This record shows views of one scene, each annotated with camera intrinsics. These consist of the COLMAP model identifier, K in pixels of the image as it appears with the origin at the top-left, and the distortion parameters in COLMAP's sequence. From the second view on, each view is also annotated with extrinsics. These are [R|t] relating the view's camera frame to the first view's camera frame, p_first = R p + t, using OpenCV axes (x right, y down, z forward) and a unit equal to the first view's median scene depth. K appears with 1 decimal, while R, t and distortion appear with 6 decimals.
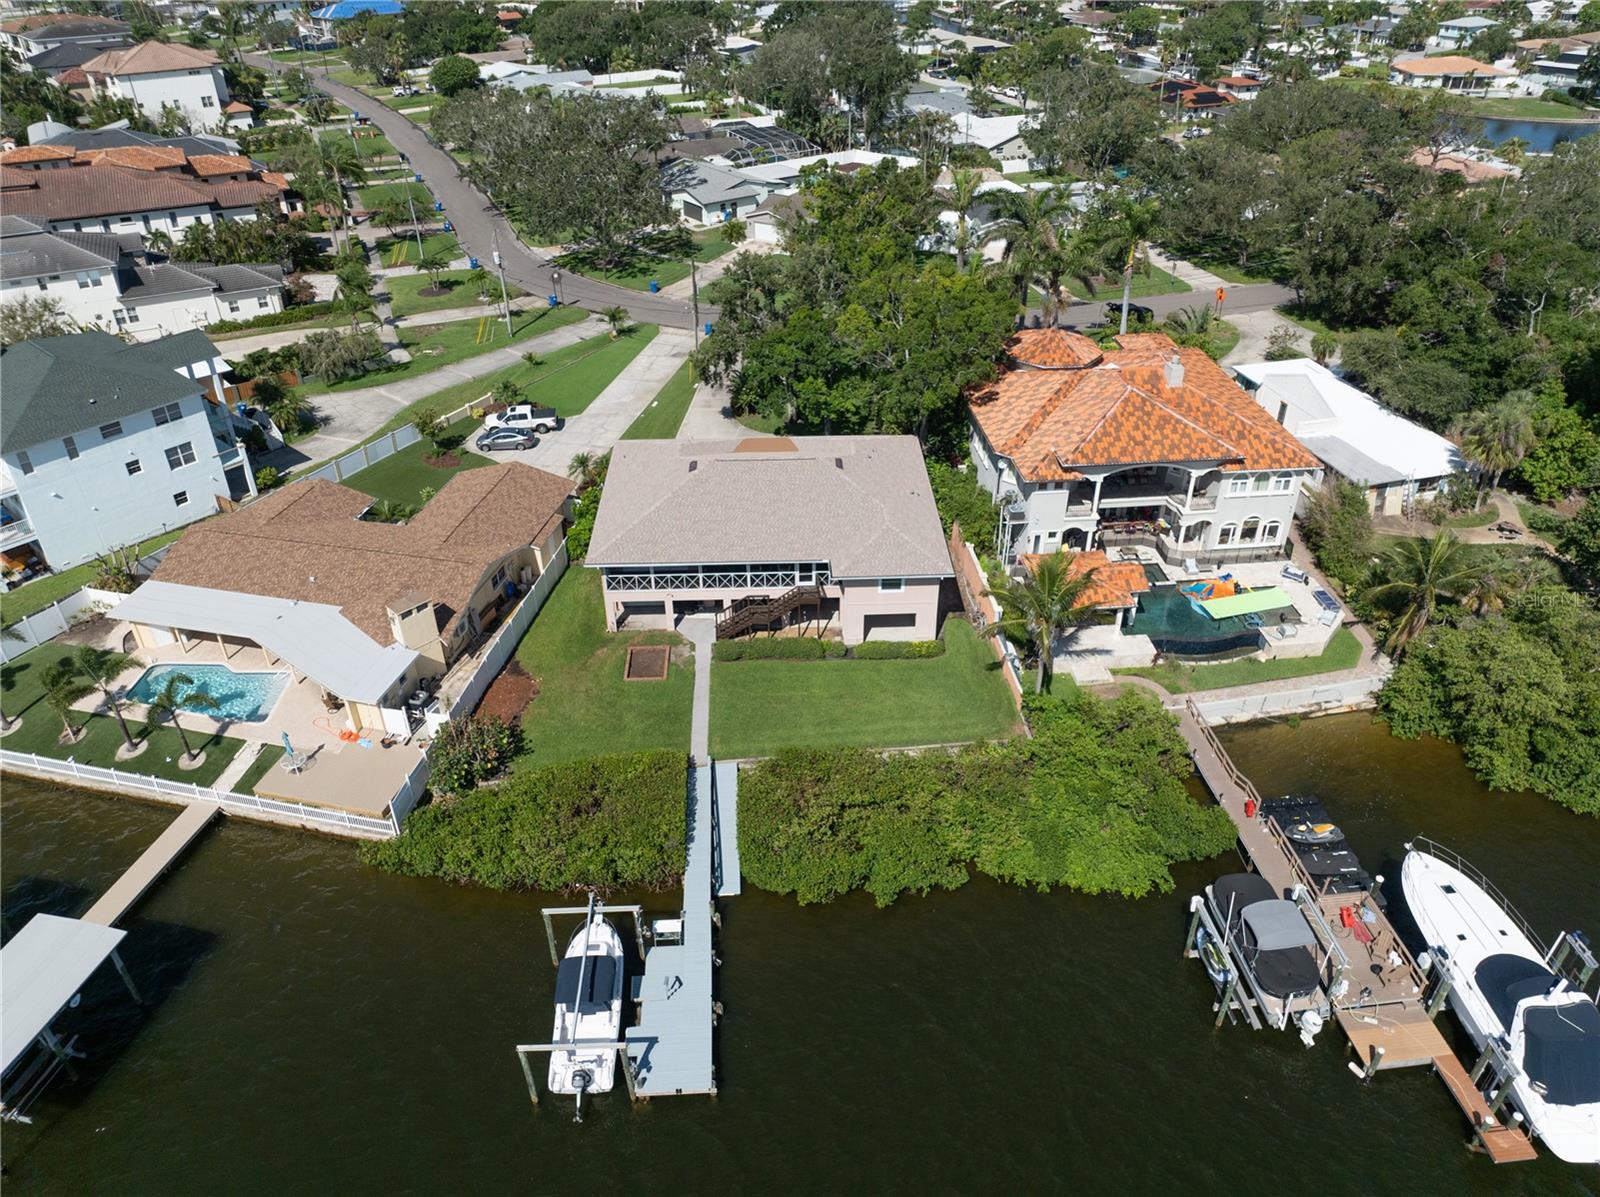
lens RADIAL K [[1129.3, 0, 808.6], [0, 1129.3, 603.4], [0, 0, 1]] dist [-0.037196, 0.006193]
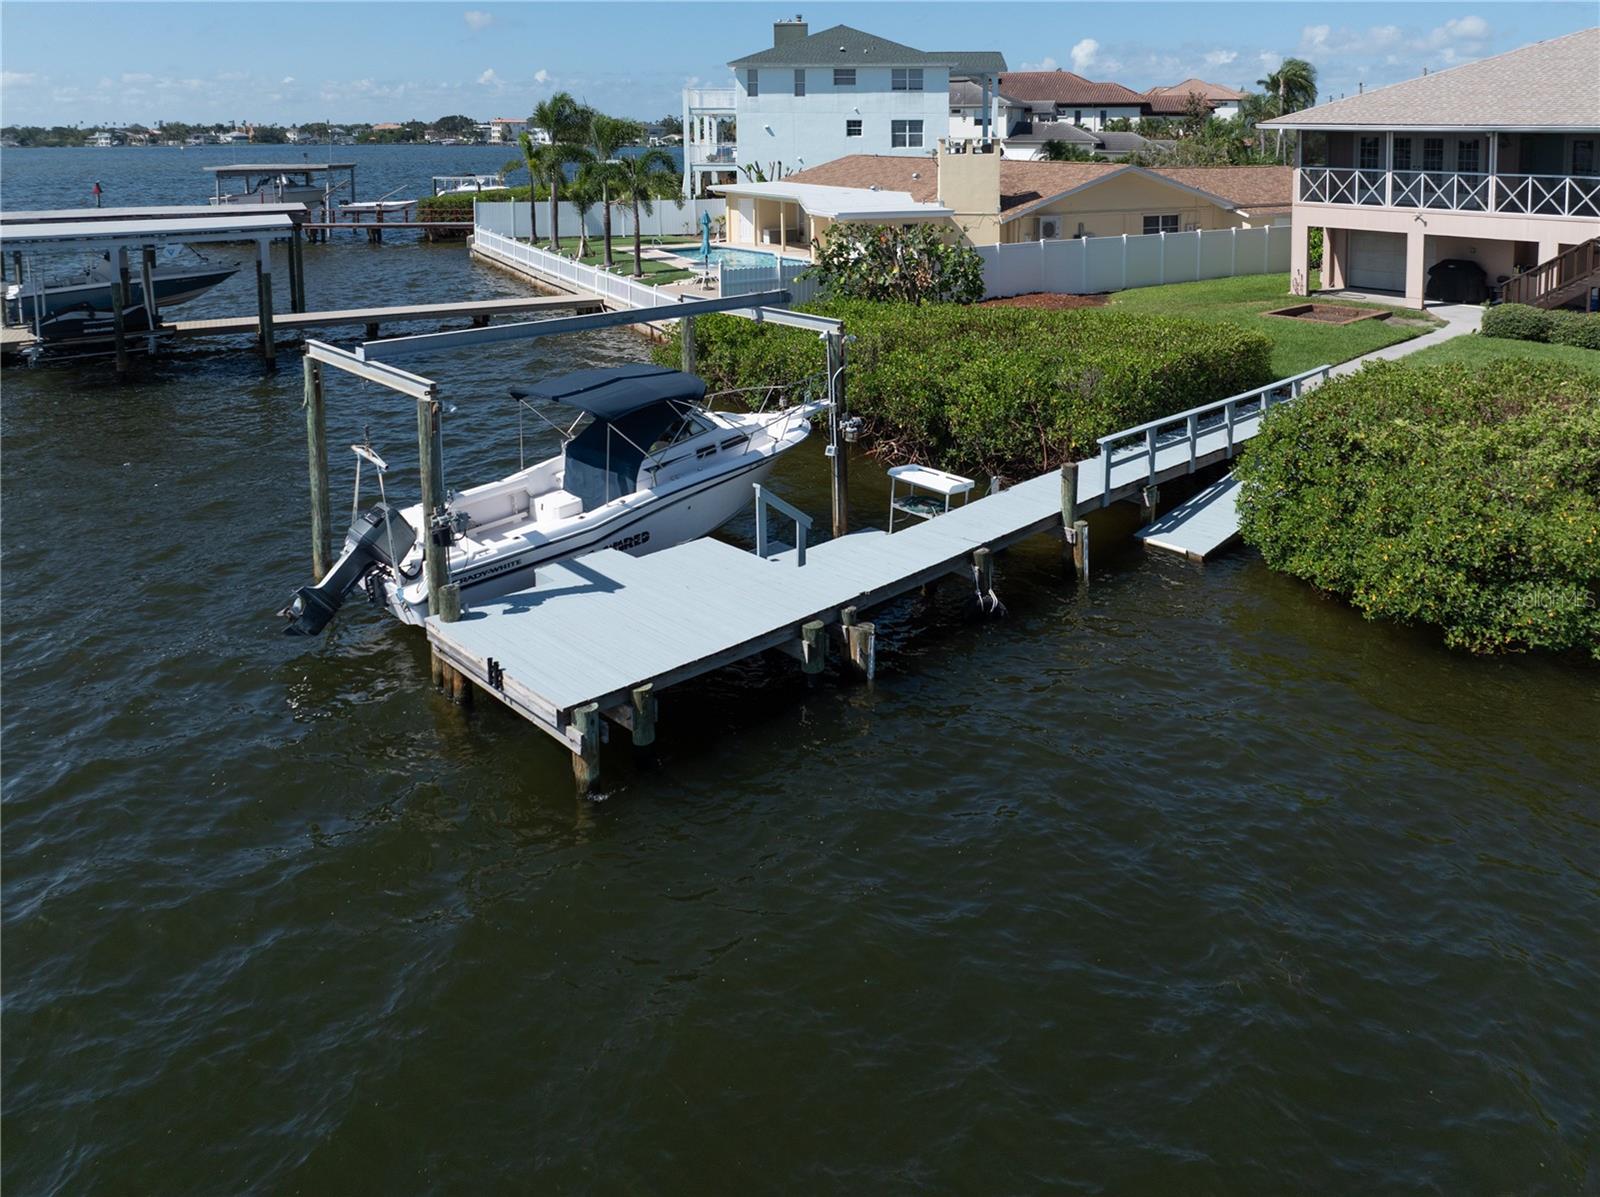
lens RADIAL K [[1198.7, 0, 824.6], [0, 1198.7, 200.7], [0, 0, 1]] dist [-0.022301, -0.002554]
pose [[0.656335, 0.050760, -0.752760, 0.093090], [-0.422734, 0.851151, -0.311189, 0.247243], [0.624916, 0.522462, 0.580098, 0.516712]]
